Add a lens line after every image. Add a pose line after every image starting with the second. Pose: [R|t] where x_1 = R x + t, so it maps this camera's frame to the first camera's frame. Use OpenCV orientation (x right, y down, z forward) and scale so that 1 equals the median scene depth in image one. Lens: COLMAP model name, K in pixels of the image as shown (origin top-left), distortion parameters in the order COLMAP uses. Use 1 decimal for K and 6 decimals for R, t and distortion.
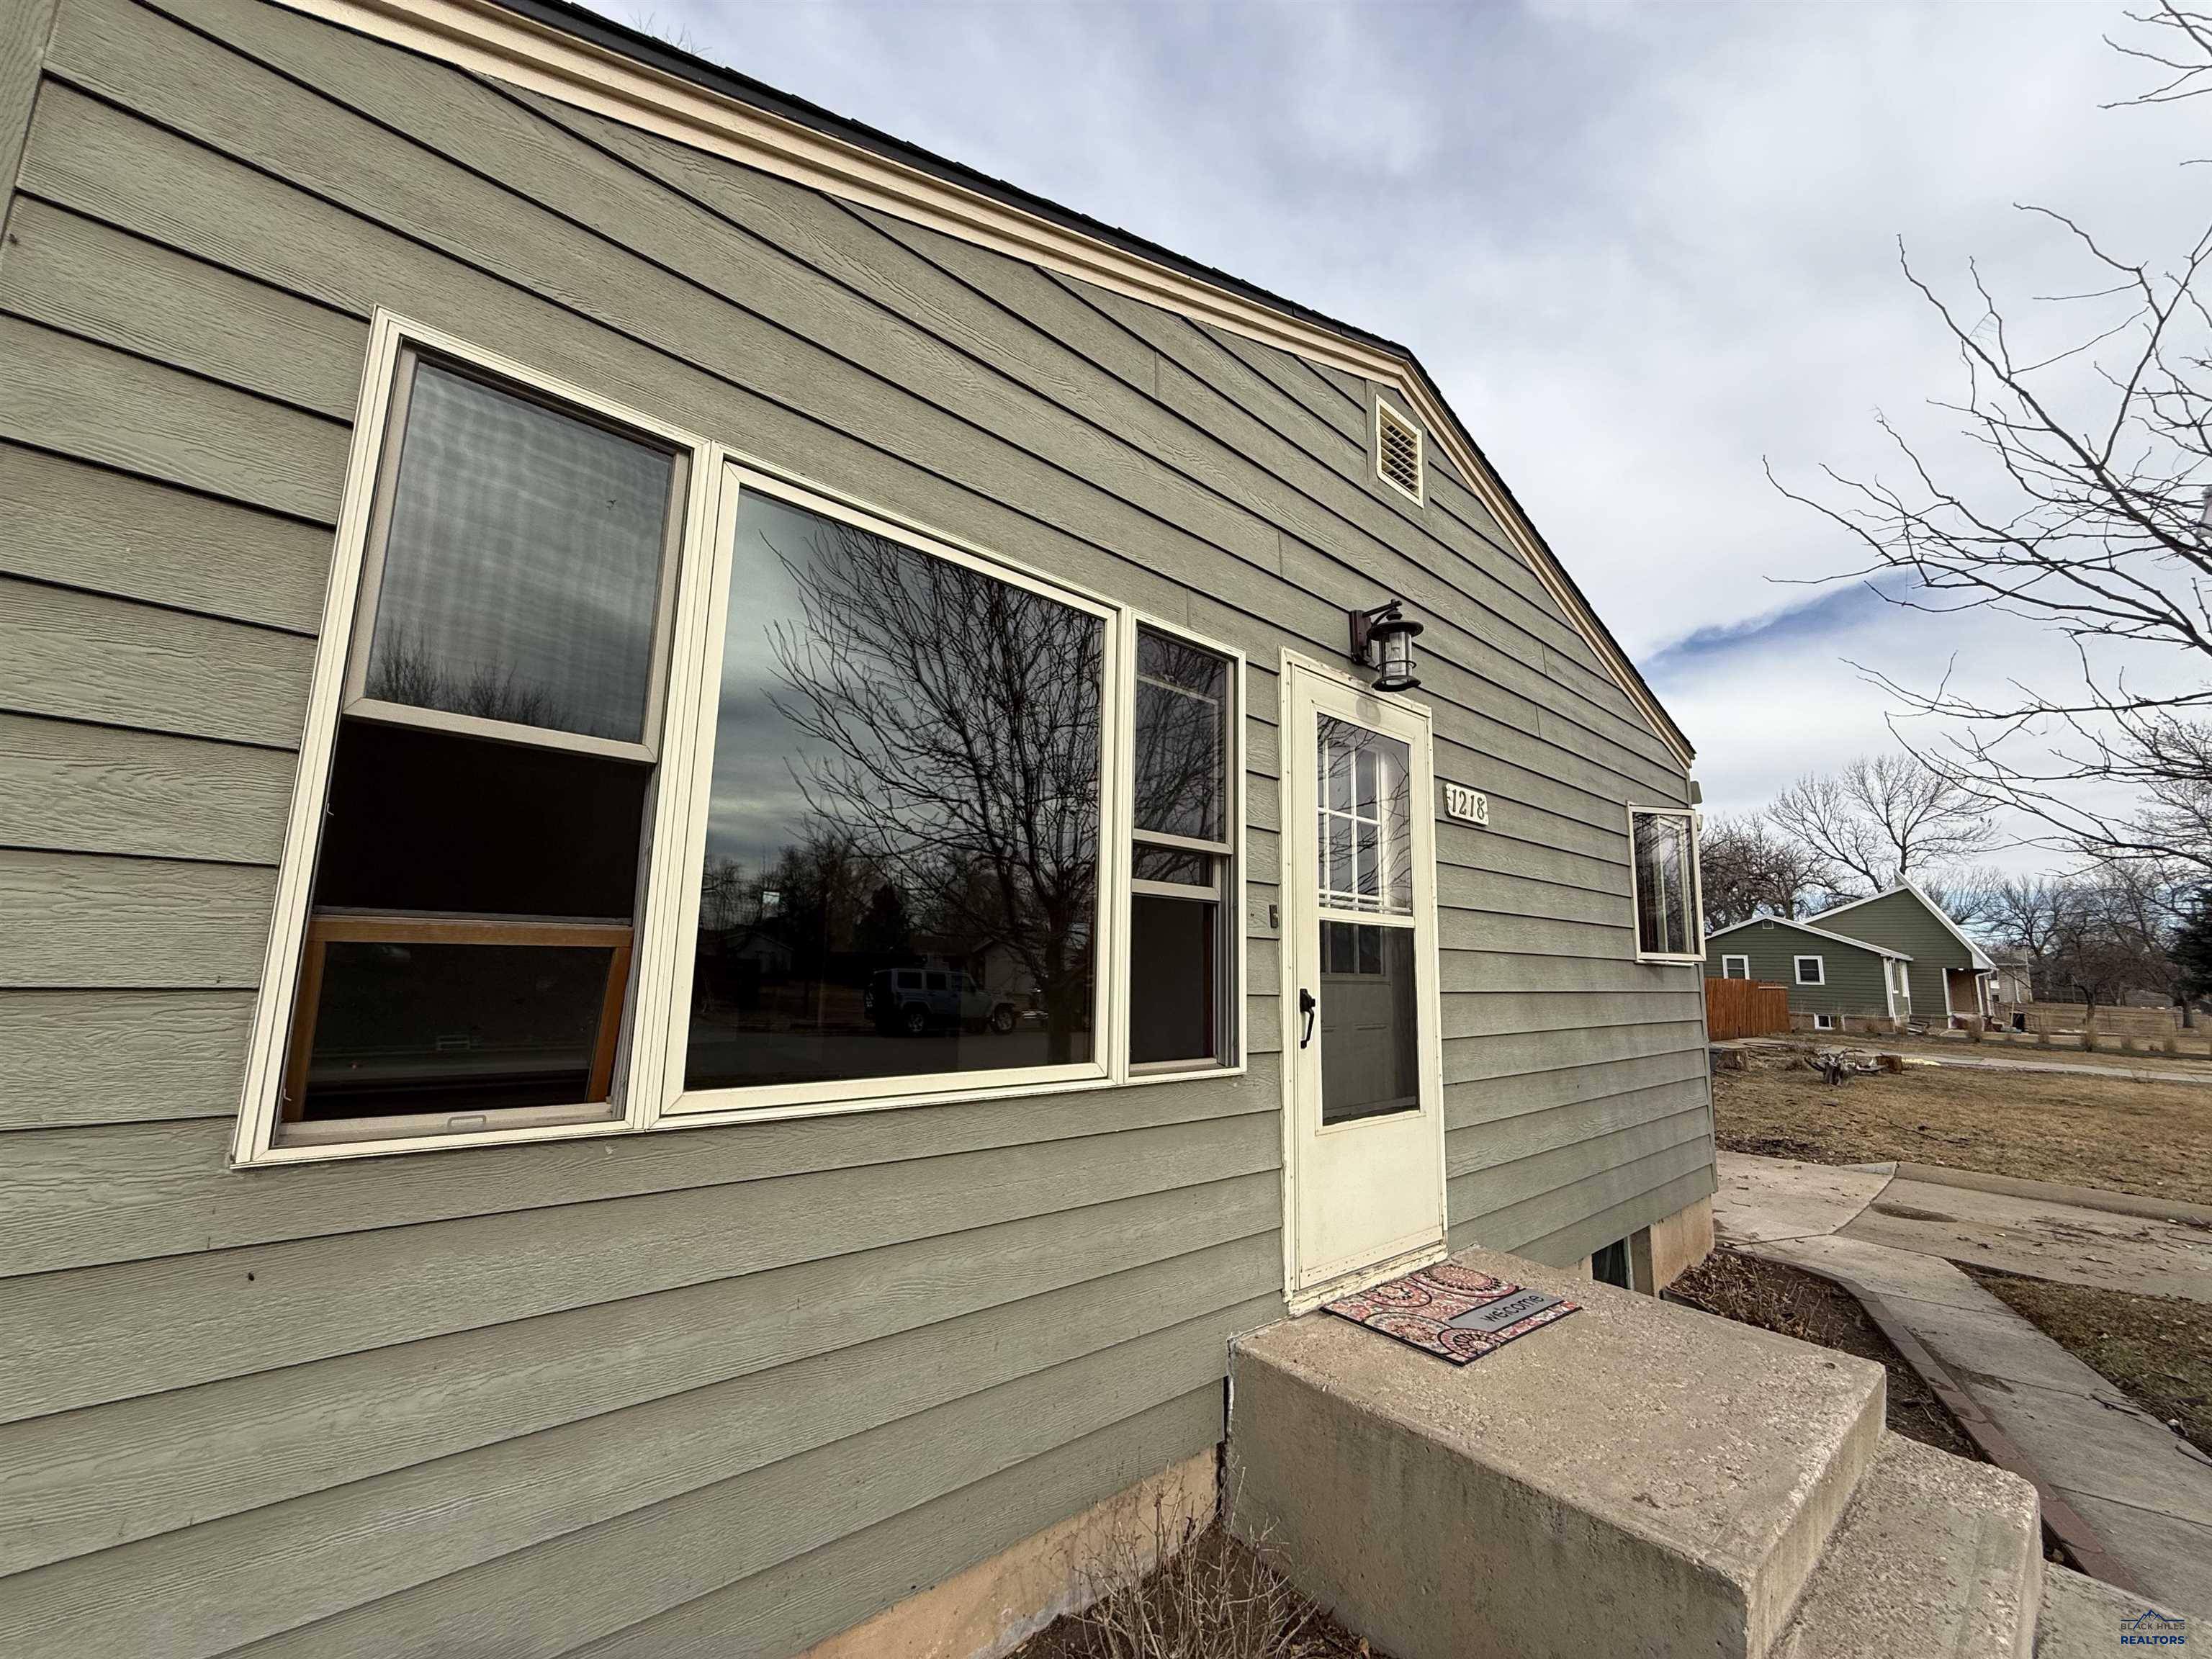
lens RADIAL K [[879.2, 0, 1106.0], [0, 879.2, 829.5], [0, 0, 1]] dist [-0.000726, -0.000286]
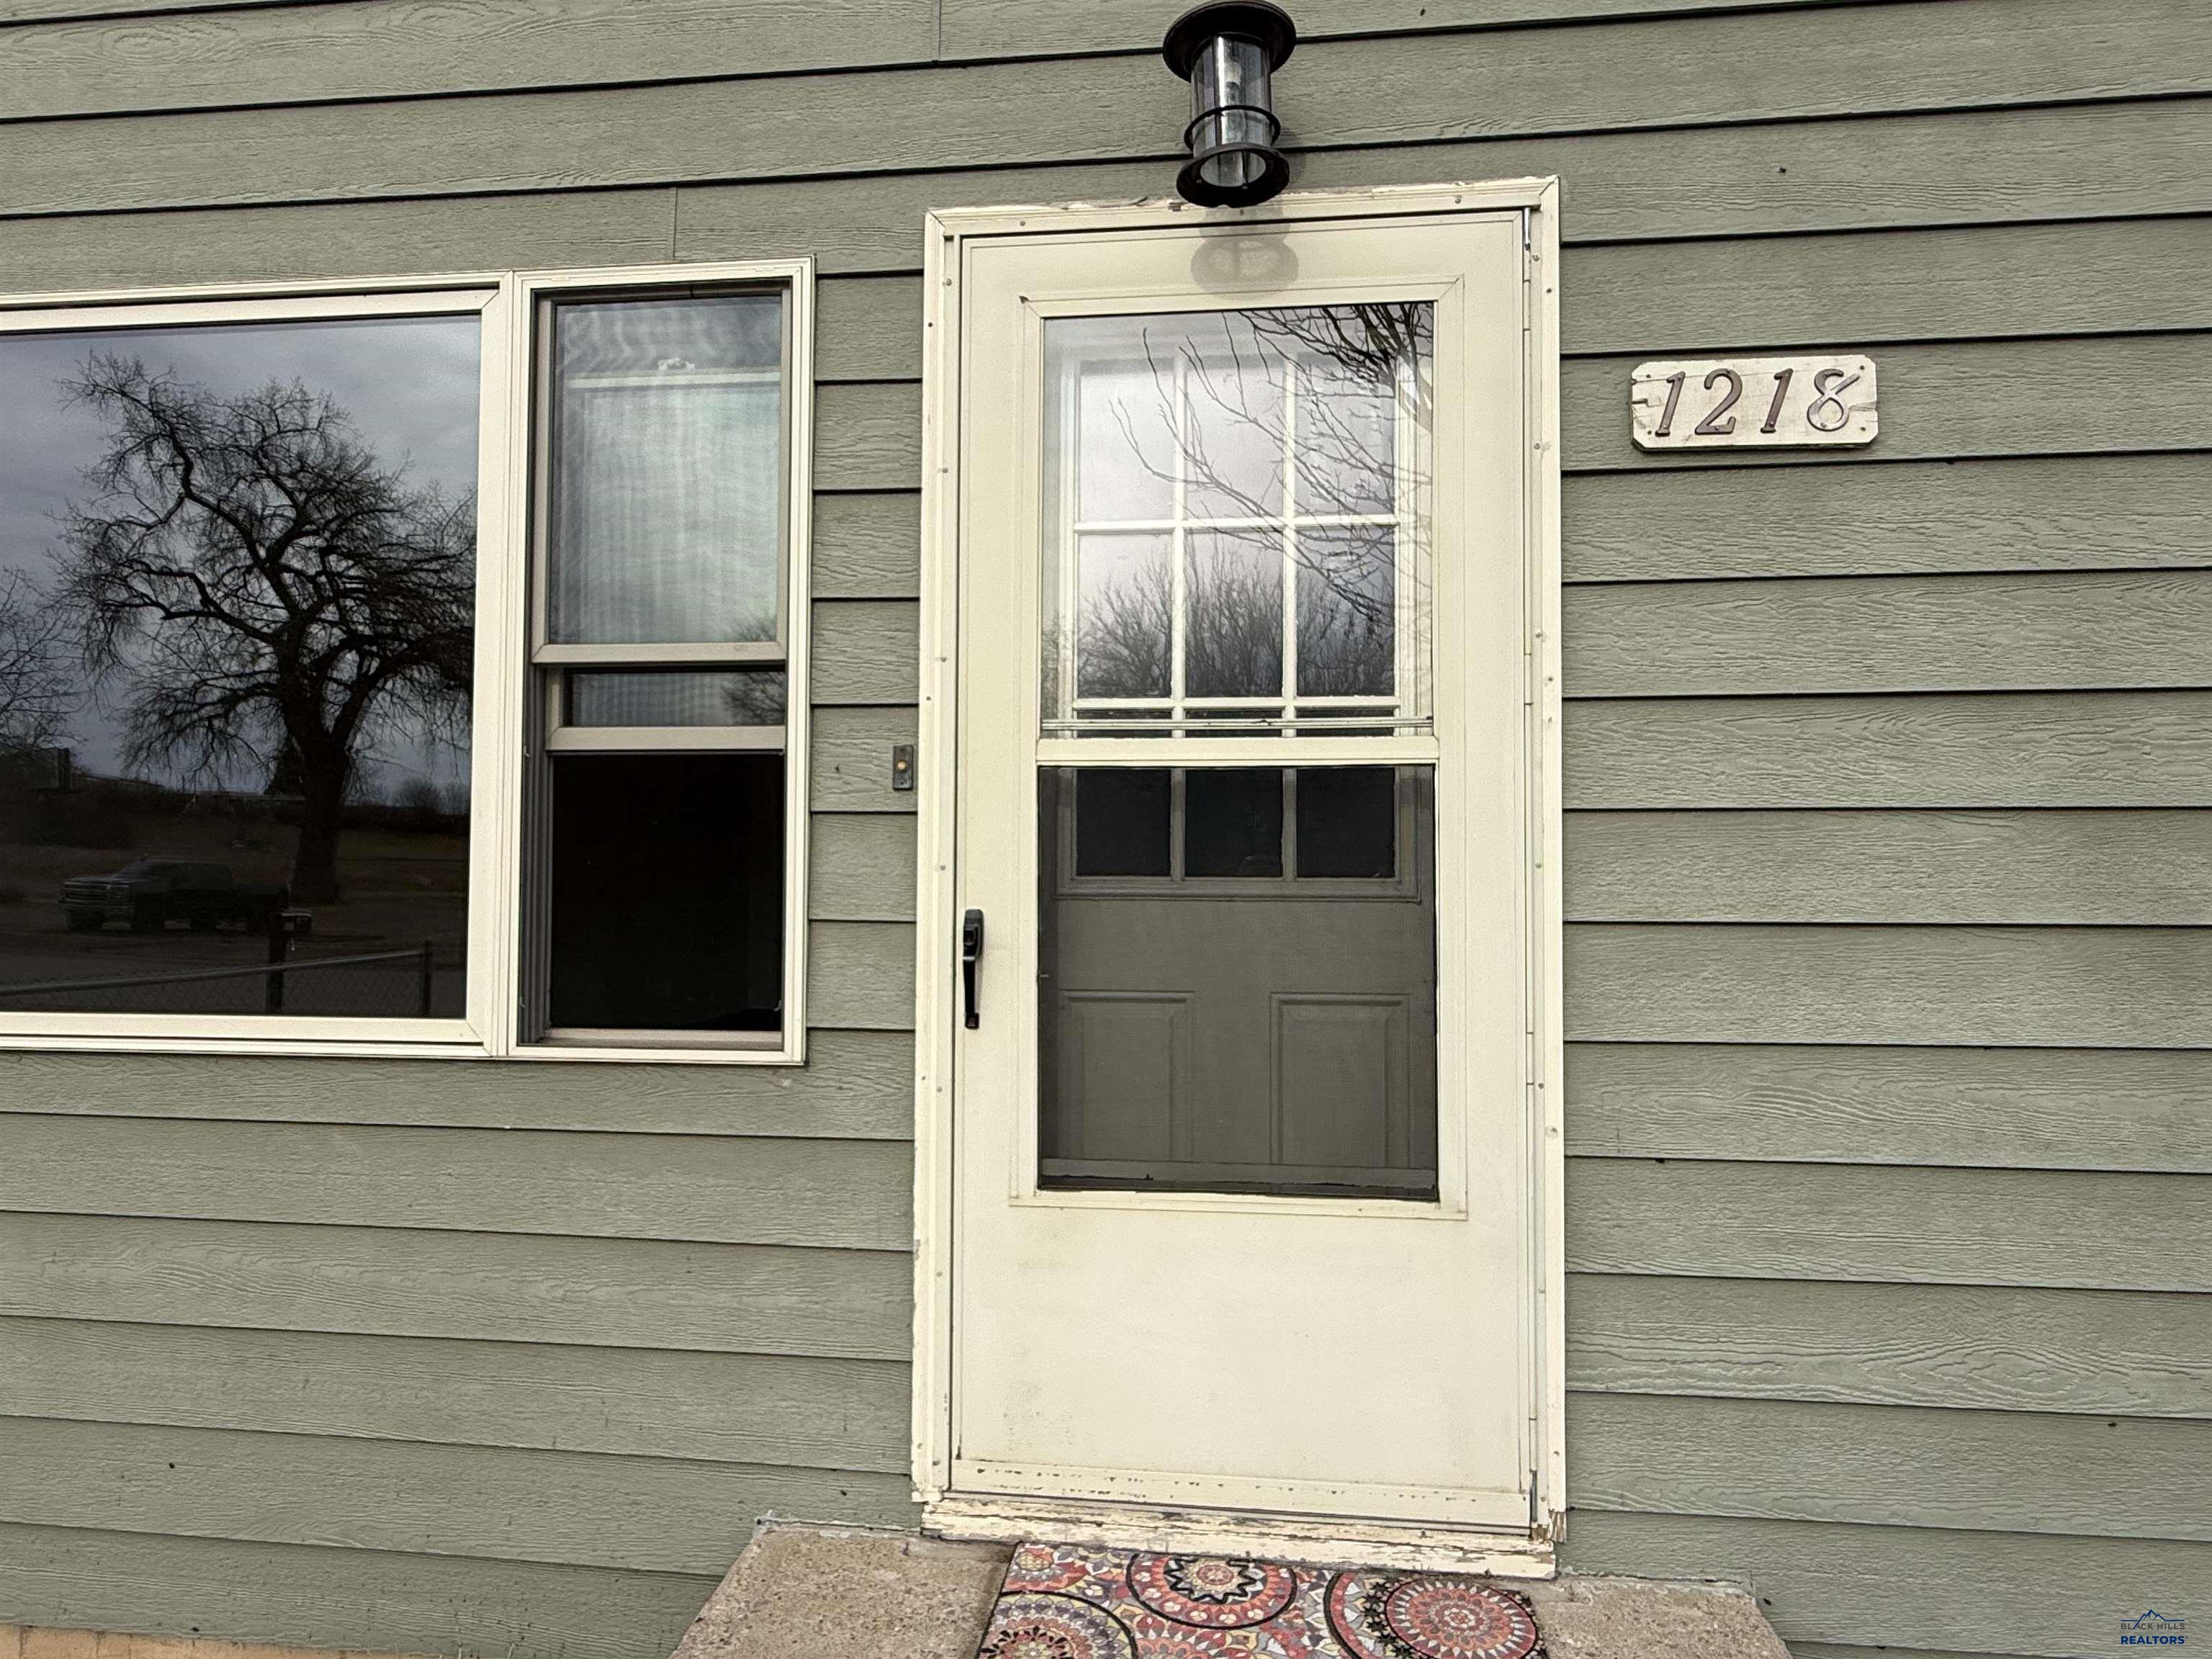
lens RADIAL K [[1290.5, 0, 1106.0], [0, 1290.5, 829.5], [0, 0, 1]] dist [-0.002175, 0.000555]
pose [[0.672644, -0.047590, -0.738434, 0.838155], [0.125397, 0.990827, 0.050369, 0.114273], [0.729263, -0.126477, 0.672442, 0.598957]]
